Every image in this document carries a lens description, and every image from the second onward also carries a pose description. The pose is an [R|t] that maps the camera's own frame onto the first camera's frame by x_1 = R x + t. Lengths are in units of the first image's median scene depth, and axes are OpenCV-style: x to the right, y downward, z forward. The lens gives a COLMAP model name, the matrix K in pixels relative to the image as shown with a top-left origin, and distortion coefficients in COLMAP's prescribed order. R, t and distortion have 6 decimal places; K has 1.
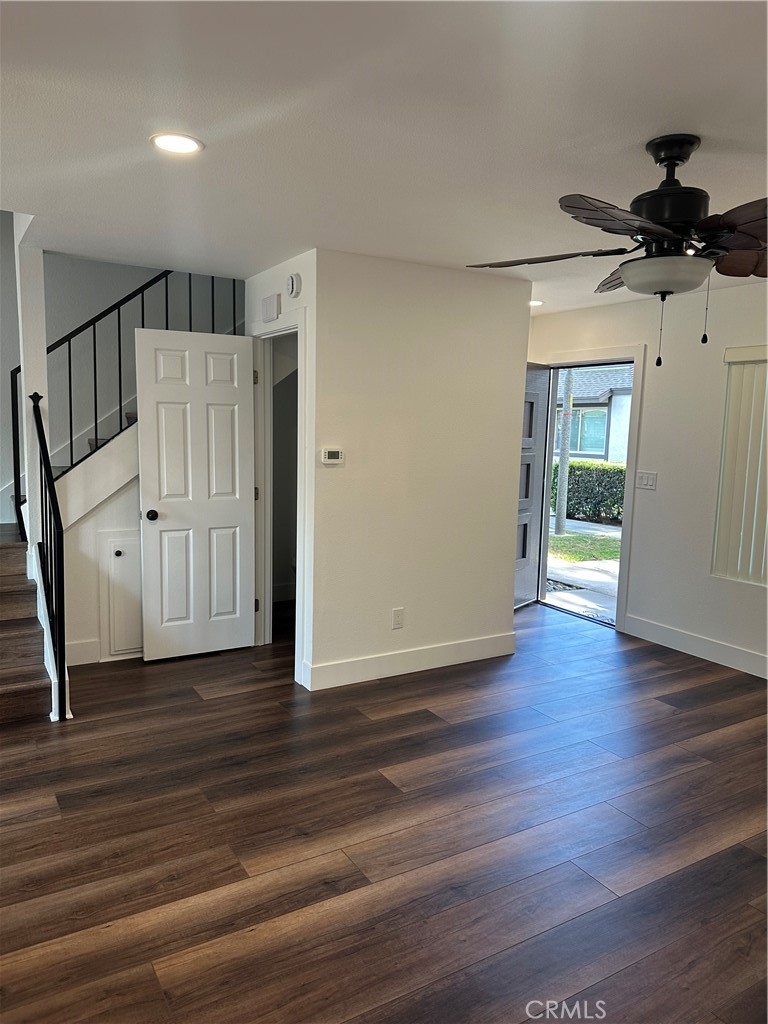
lens RADIAL K [[718.9, 0, 400.6], [0, 718.9, 512.2], [0, 0, 1]] dist [0.055300, -0.073154]
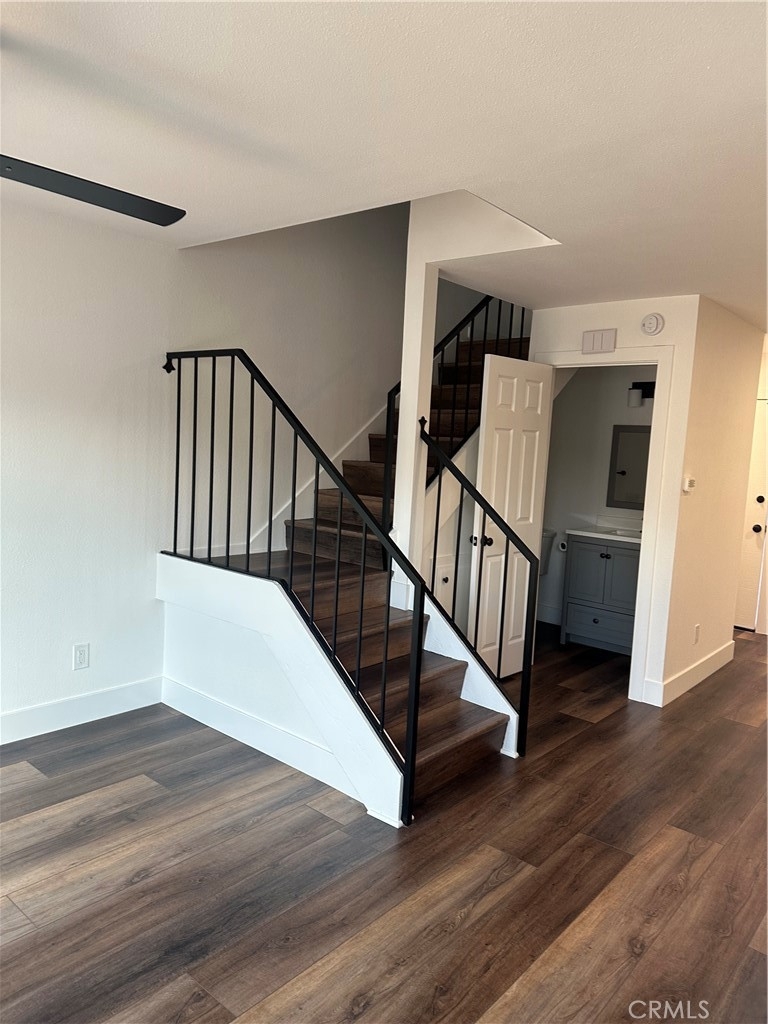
lens RADIAL K [[718.9, 0, 386.1], [0, 718.9, 505.3], [0, 0, 1]] dist [0.055300, -0.073154]
pose [[0.952778, -0.000694, 0.303668, -0.780668], [0.006924, 0.999787, -0.019438, -0.027107], [-0.303590, 0.020623, 0.952579, 0.100101]]
